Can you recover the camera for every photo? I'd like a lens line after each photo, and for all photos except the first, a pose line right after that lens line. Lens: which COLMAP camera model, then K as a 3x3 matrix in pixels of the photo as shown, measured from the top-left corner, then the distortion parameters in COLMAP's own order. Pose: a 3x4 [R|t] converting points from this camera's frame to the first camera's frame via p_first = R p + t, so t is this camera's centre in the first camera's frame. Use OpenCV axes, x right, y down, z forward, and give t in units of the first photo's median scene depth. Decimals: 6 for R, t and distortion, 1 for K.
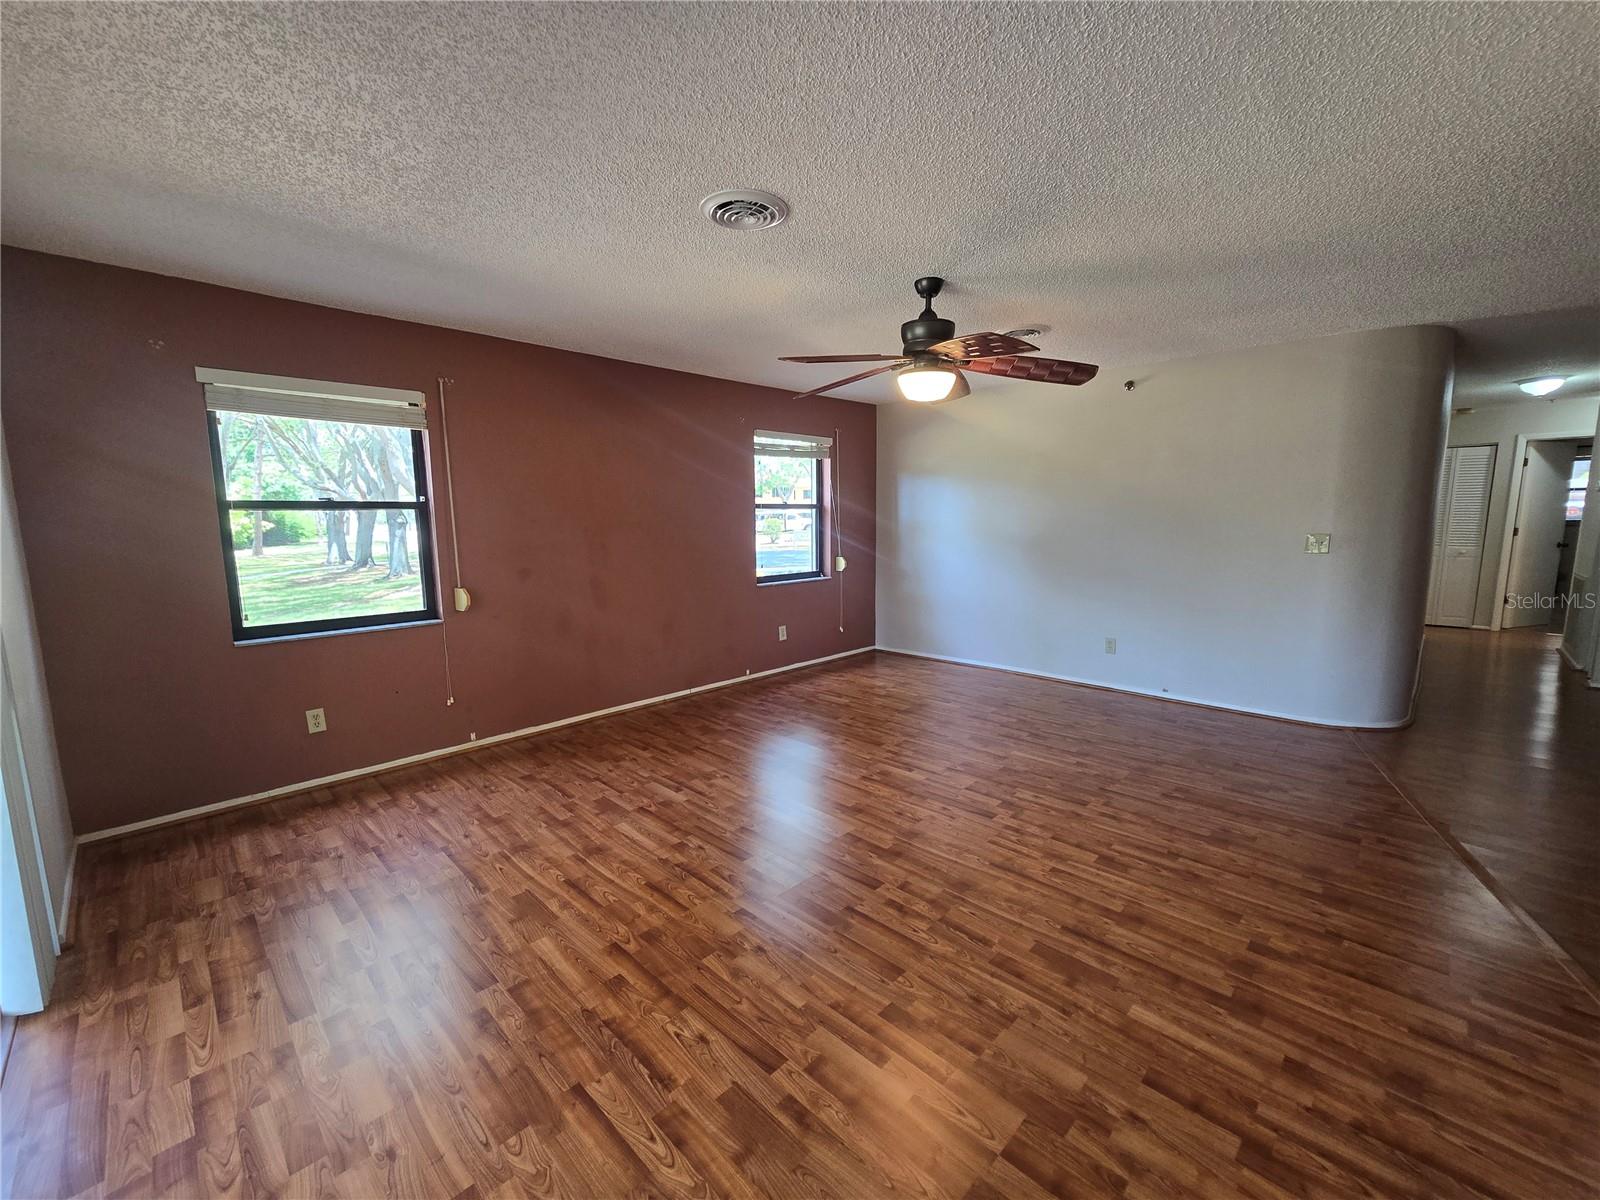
lens RADIAL K [[658.7, 0, 799.0], [0, 658.7, 597.3], [0, 0, 1]] dist [-0.009739, 0.003945]
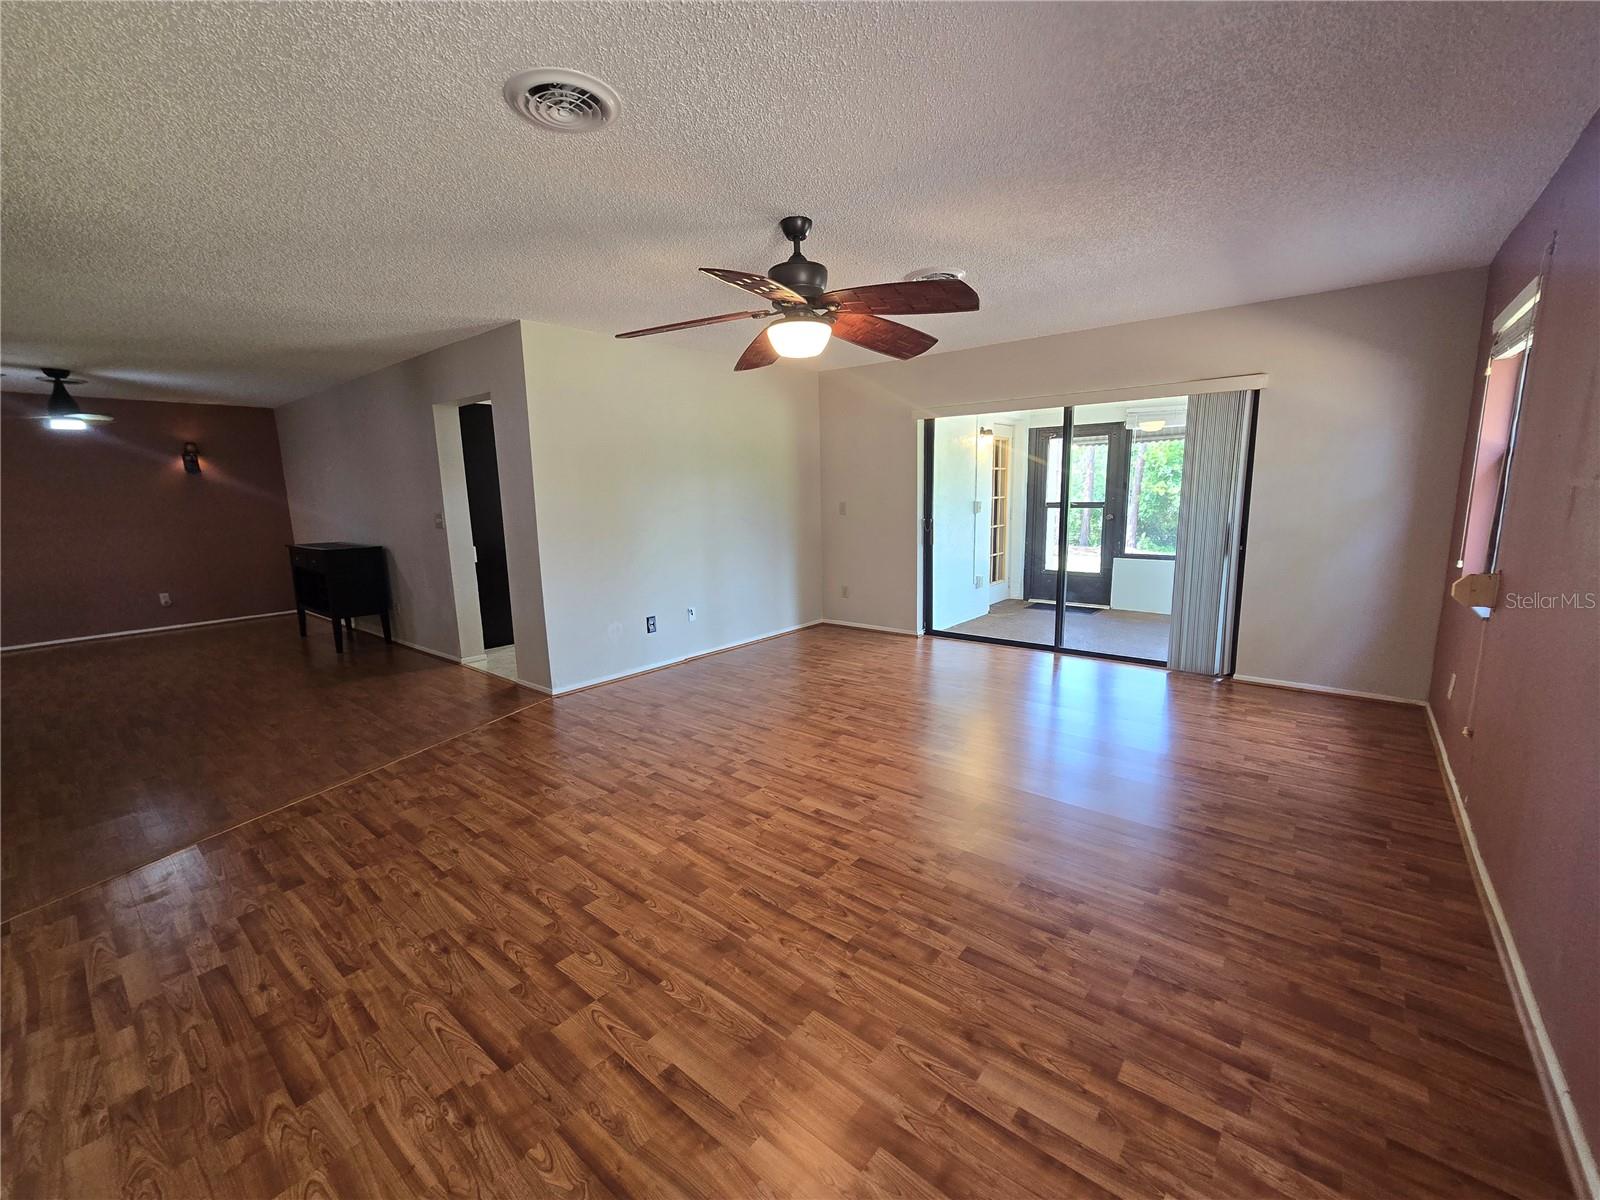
lens RADIAL K [[658.7, 0, 800.2], [0, 658.7, 591.9], [0, 0, 1]] dist [-0.009739, 0.003945]
pose [[-0.995923, 0.044666, -0.078374, 0.253758], [0.021096, 0.960039, 0.279071, -0.221423], [0.087707, 0.276280, -0.957067, 1.778814]]
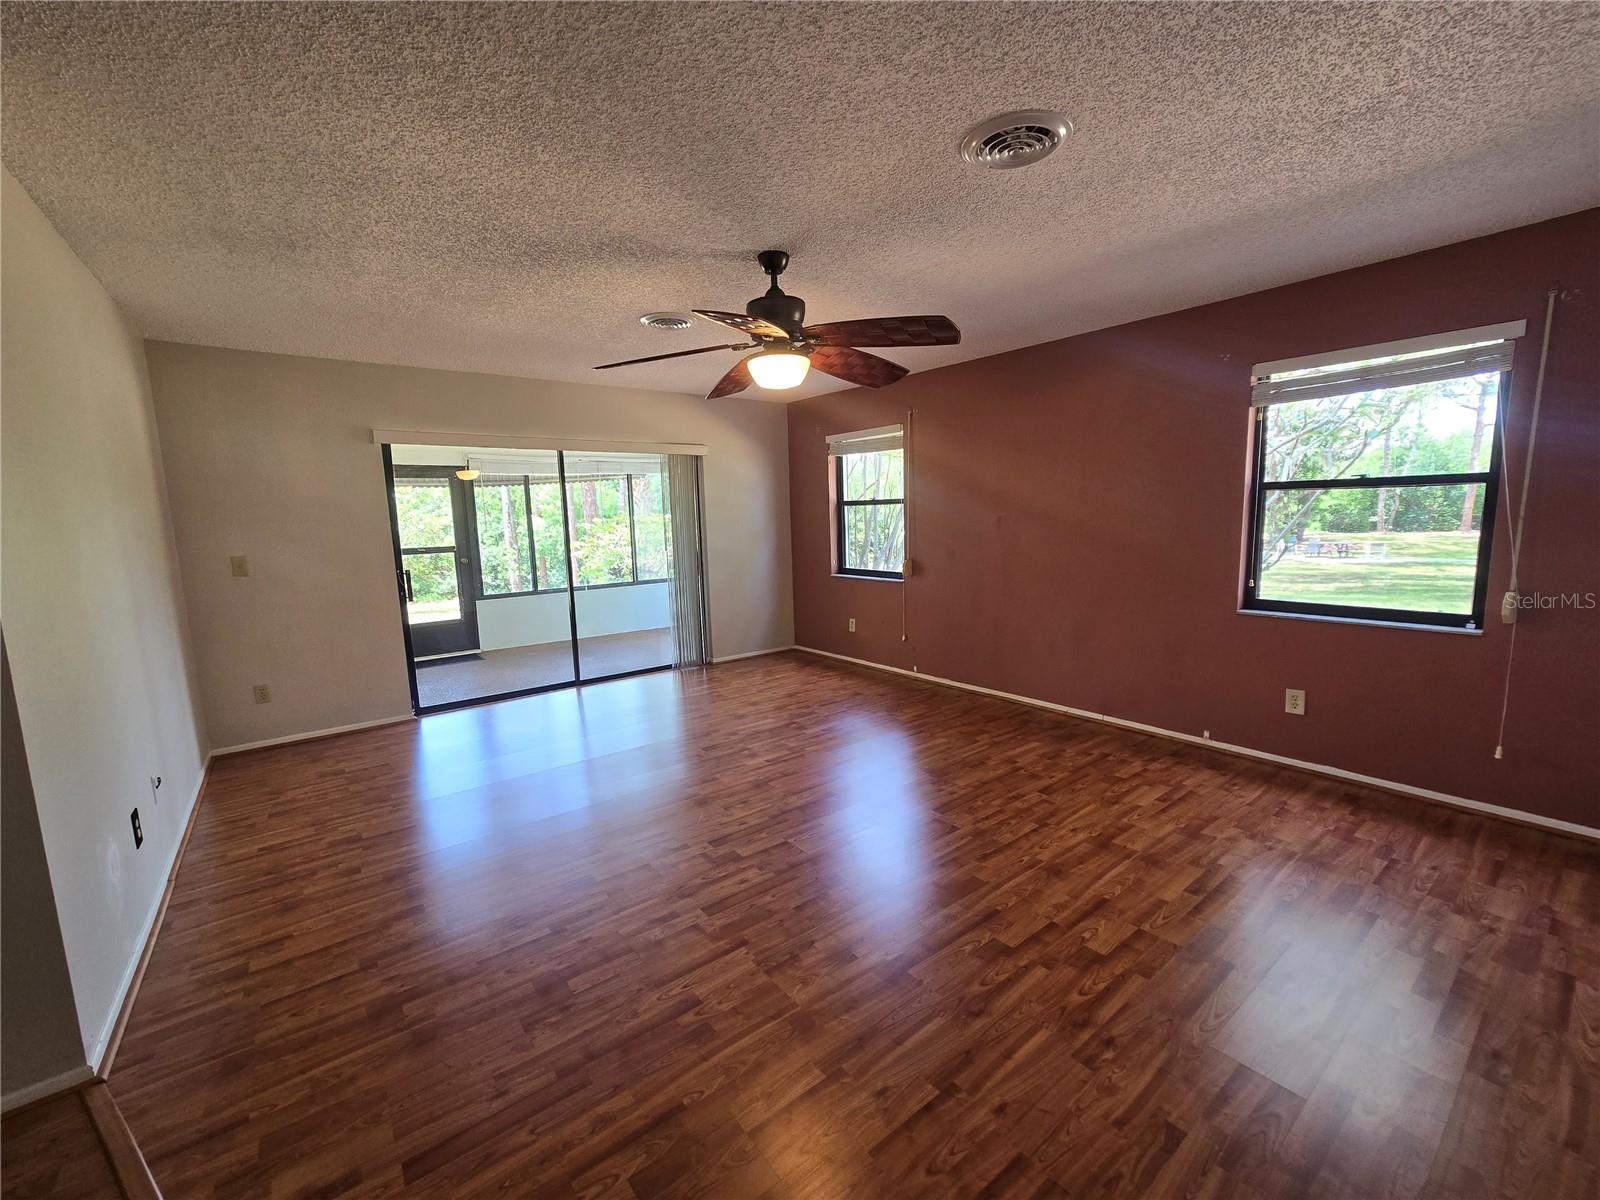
lens RADIAL K [[658.7, 0, 795.7], [0, 658.7, 598.7], [0, 0, 1]] dist [-0.009739, 0.003945]
pose [[-0.138958, 0.140937, -0.980218, 1.014654], [-0.095086, 0.983349, 0.154867, -0.142525], [0.985723, 0.114725, -0.123243, 1.063922]]
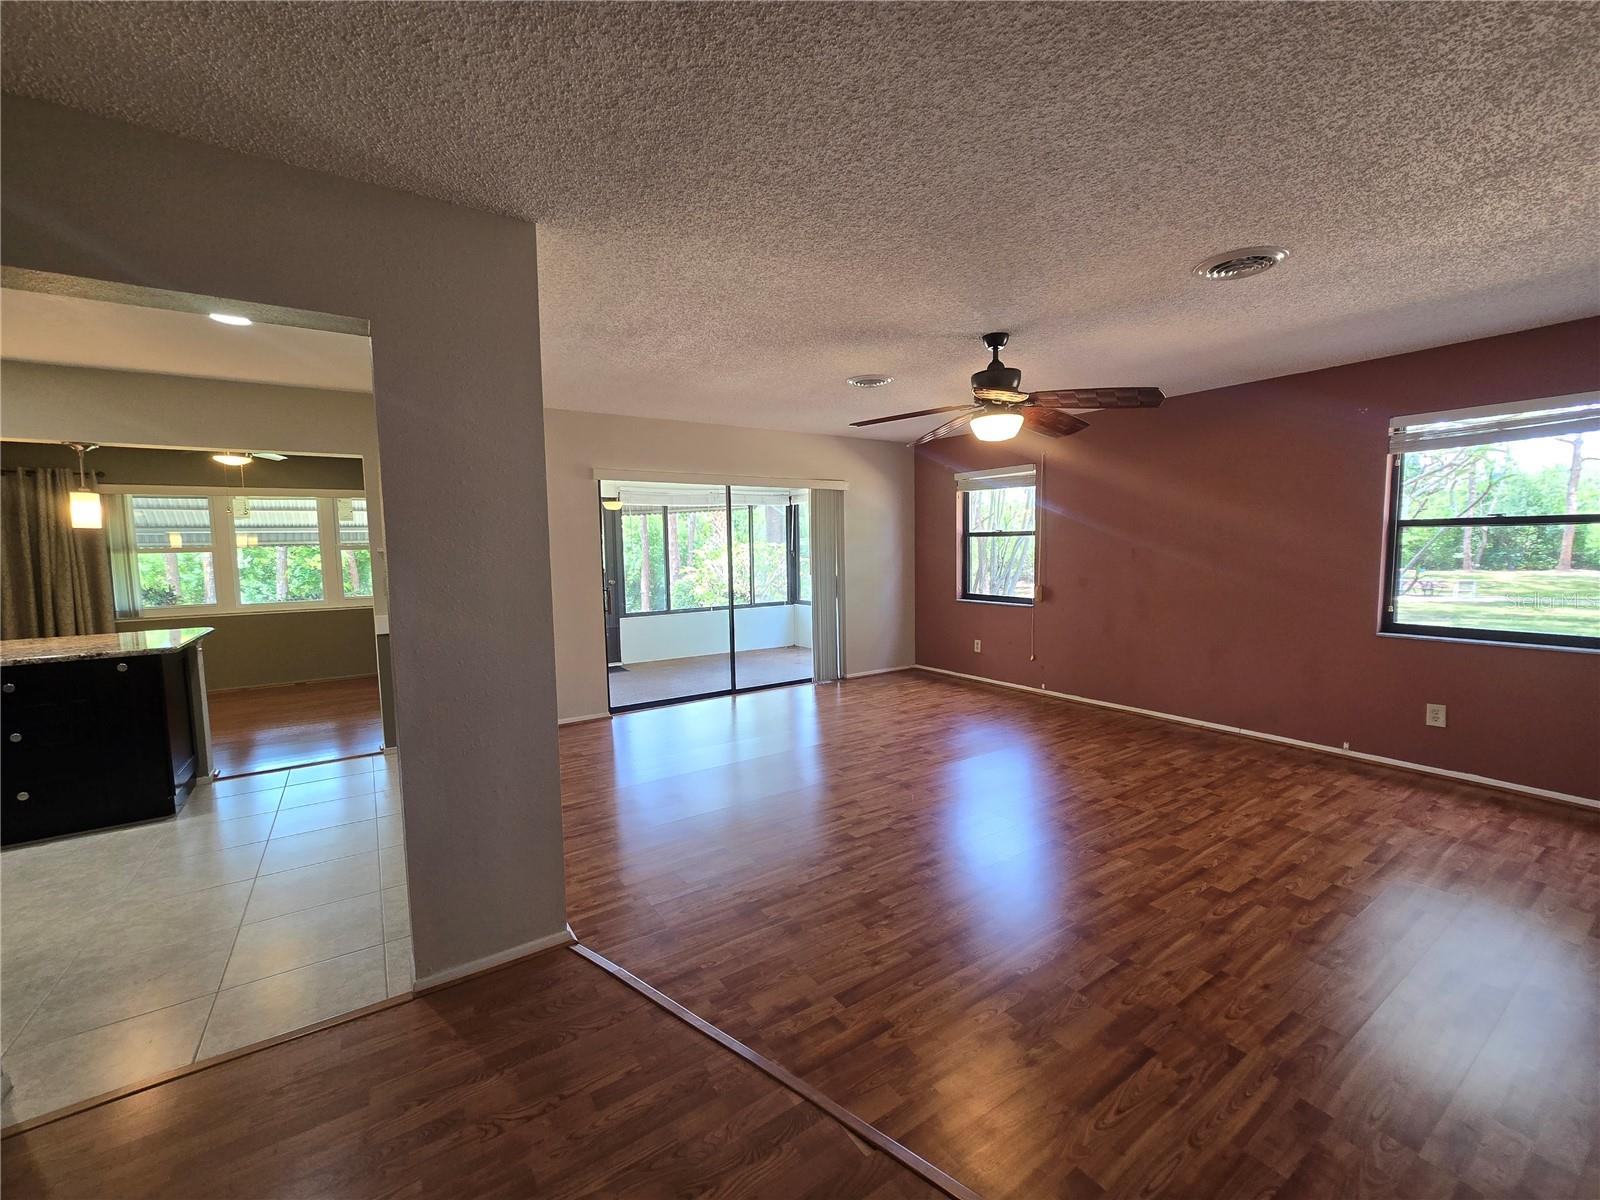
lens RADIAL K [[658.7, 0, 795.2], [0, 658.7, 599.8], [0, 0, 1]] dist [-0.009739, 0.003945]
pose [[-0.206712, 0.095326, -0.973747, 1.242192], [-0.104268, 0.987428, 0.118800, -0.119089], [0.972830, 0.126088, -0.194174, 0.840606]]
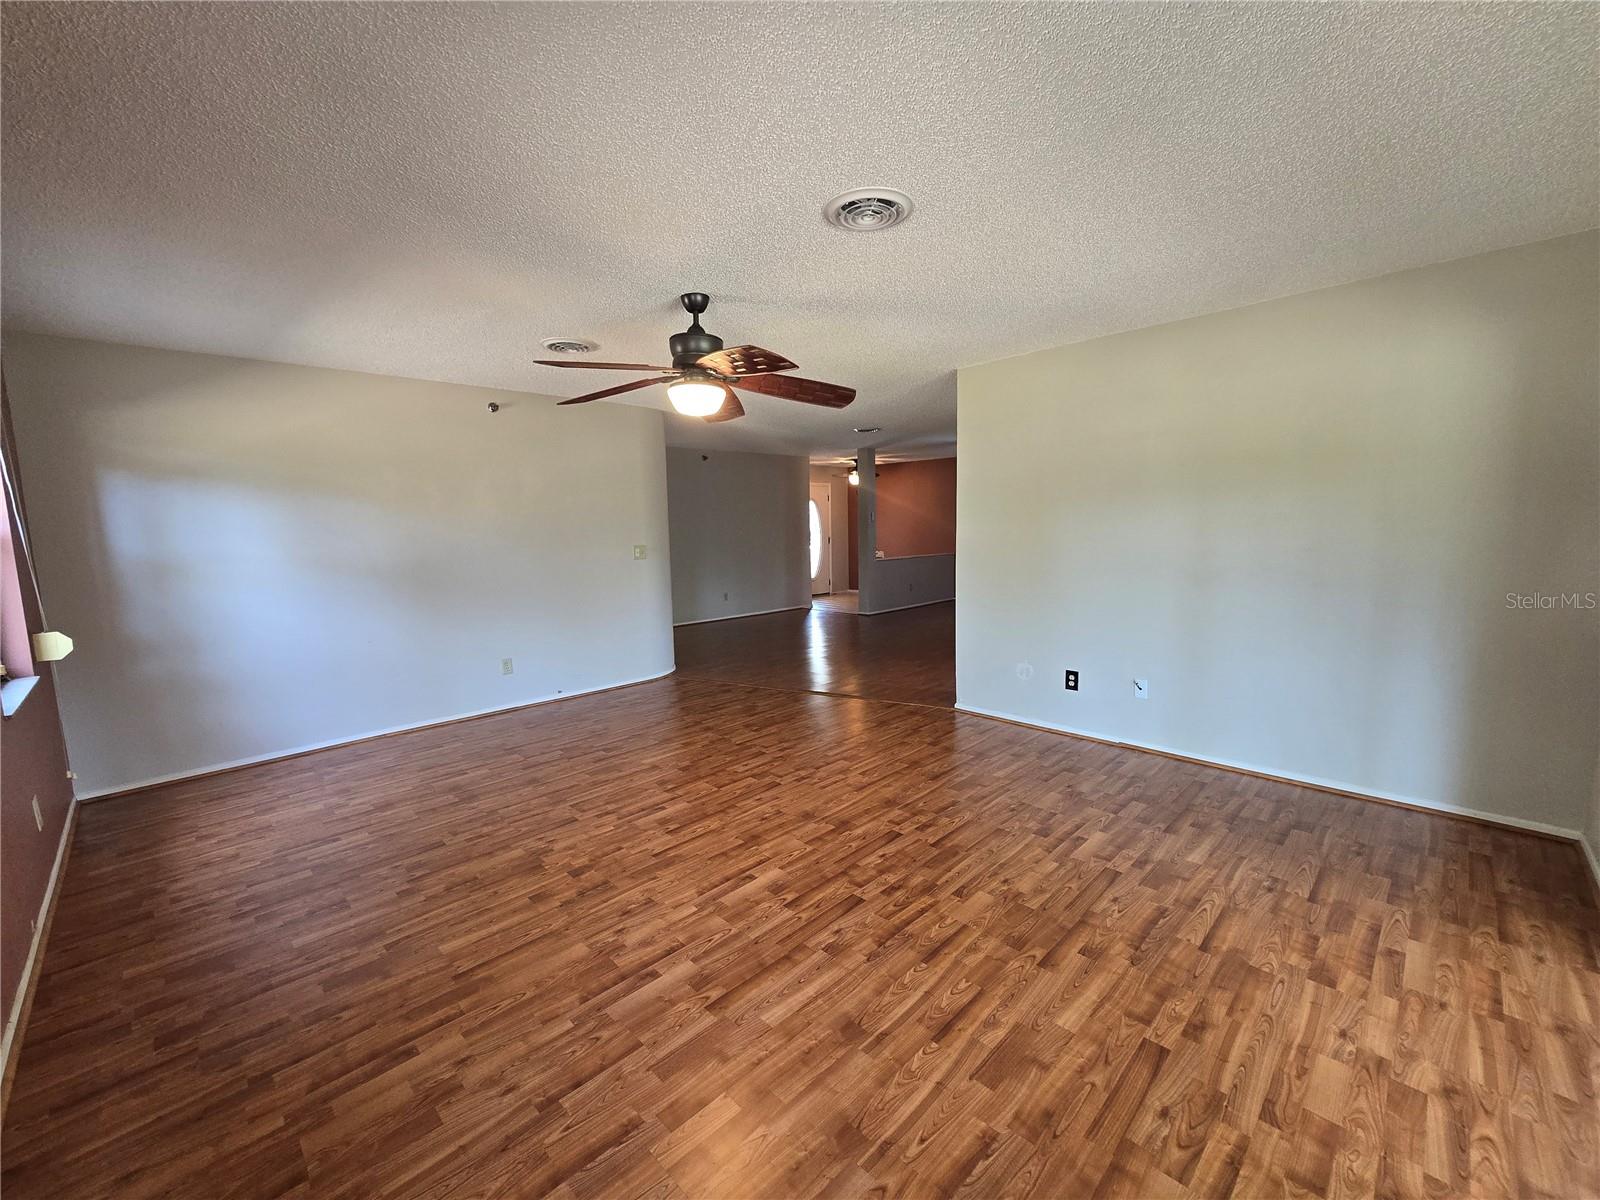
lens RADIAL K [[658.7, 0, 799.3], [0, 658.7, 596.5], [0, 0, 1]] dist [-0.009739, 0.003945]
pose [[0.008751, -0.102048, 0.994741, -0.752187], [0.147898, 0.983970, 0.099642, -0.095720], [-0.988964, 0.146248, 0.023703, 0.791099]]
